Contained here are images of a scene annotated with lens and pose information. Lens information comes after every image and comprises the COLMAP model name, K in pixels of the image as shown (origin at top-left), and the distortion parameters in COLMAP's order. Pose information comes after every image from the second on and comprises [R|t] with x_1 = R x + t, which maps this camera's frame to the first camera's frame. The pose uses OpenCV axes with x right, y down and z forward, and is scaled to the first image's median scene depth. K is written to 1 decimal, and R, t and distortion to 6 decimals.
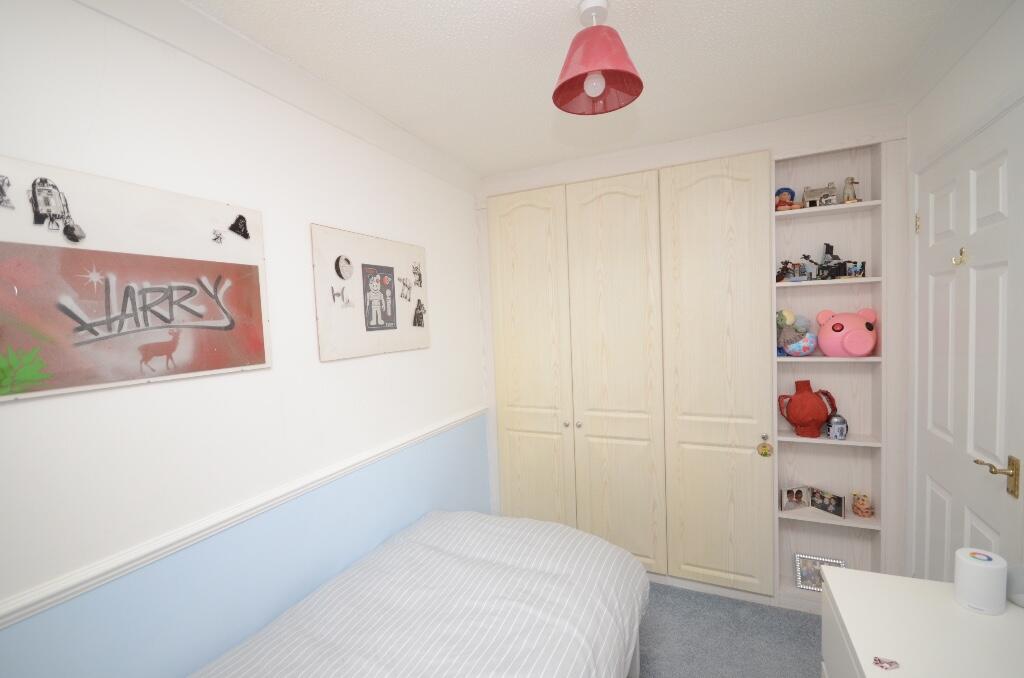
lens RADIAL K [[443.0, 0, 512.3], [0, 443.0, 341.4], [0, 0, 1]] dist [-0.003615, -0.000901]
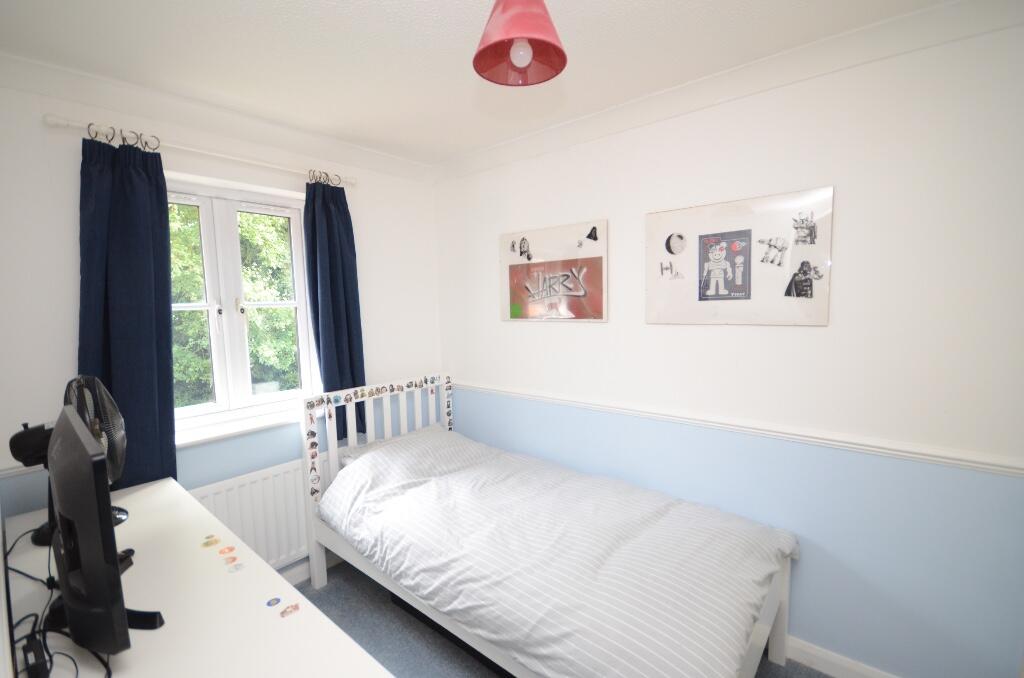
lens RADIAL K [[443.0, 0, 511.2], [0, 443.0, 340.9], [0, 0, 1]] dist [-0.003615, -0.000901]
pose [[-0.266032, 0.138228, -0.954002, 0.861458], [-0.011040, 0.989164, 0.146402, -0.083469], [0.963901, 0.049480, -0.261623, 0.919794]]
